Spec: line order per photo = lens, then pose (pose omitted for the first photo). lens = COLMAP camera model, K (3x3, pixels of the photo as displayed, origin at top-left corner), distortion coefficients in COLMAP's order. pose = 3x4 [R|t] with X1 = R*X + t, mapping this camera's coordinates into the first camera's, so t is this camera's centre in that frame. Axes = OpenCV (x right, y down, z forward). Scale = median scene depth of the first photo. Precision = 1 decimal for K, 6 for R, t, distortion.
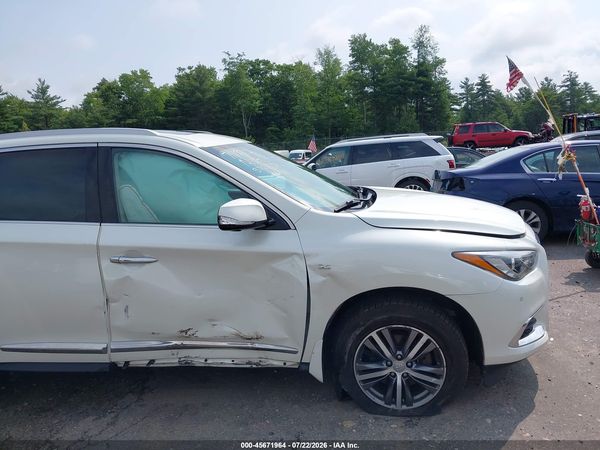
lens RADIAL K [[470.7, 0, 301.0], [0, 470.7, 226.8], [0, 0, 1]] dist [0.024045, -0.033284]
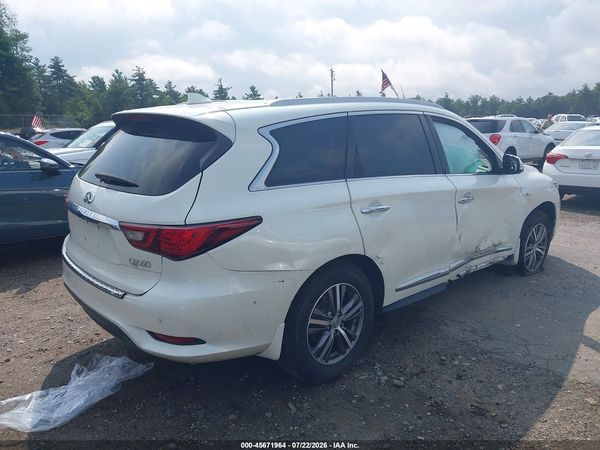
lens RADIAL K [[470.7, 0, 302.3], [0, 470.7, 226.6], [0, 0, 1]] dist [0.024045, -0.033284]
pose [[0.662660, -0.110474, 0.740728, -1.502270], [0.093324, 0.993532, 0.064690, 0.012506], [-0.743083, 0.026260, 0.668684, 0.381611]]
